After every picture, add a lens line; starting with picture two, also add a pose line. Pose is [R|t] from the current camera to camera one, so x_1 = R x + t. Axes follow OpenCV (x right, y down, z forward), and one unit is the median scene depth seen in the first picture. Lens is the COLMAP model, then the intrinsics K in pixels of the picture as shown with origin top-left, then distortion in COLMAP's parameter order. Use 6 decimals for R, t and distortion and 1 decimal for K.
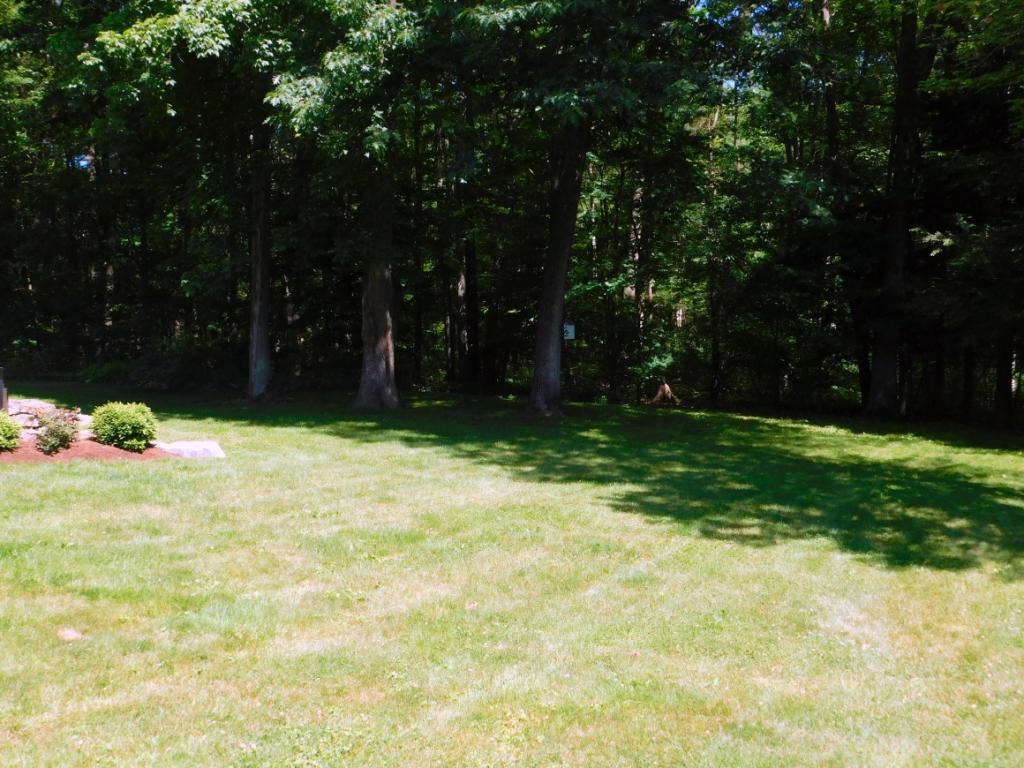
lens RADIAL K [[1088.2, 0, 511.8], [0, 1088.2, 384.1], [0, 0, 1]] dist [0.012896, 0.000000]
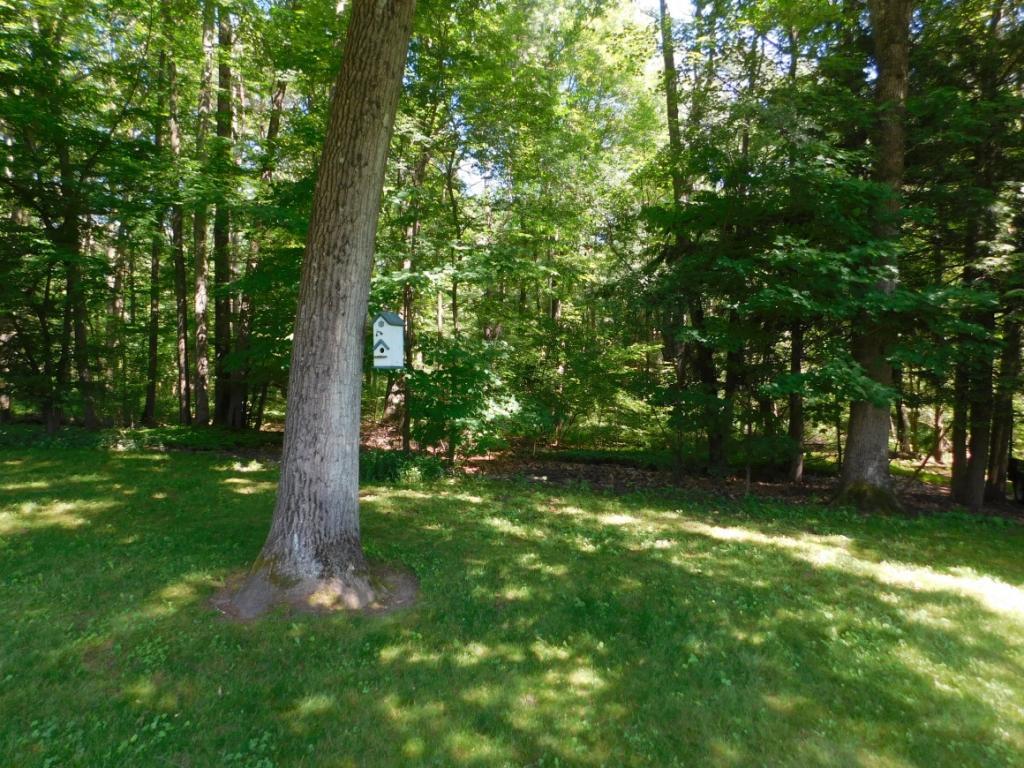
lens RADIAL K [[686.4, 0, 511.8], [0, 686.4, 385.4], [0, 0, 1]] dist [-0.000833, -0.000041]
pose [[0.949351, 0.014342, 0.313890, 0.017863], [-0.005895, 0.999595, -0.027845, -0.024731], [-0.314162, 0.024585, 0.949051, 0.660856]]
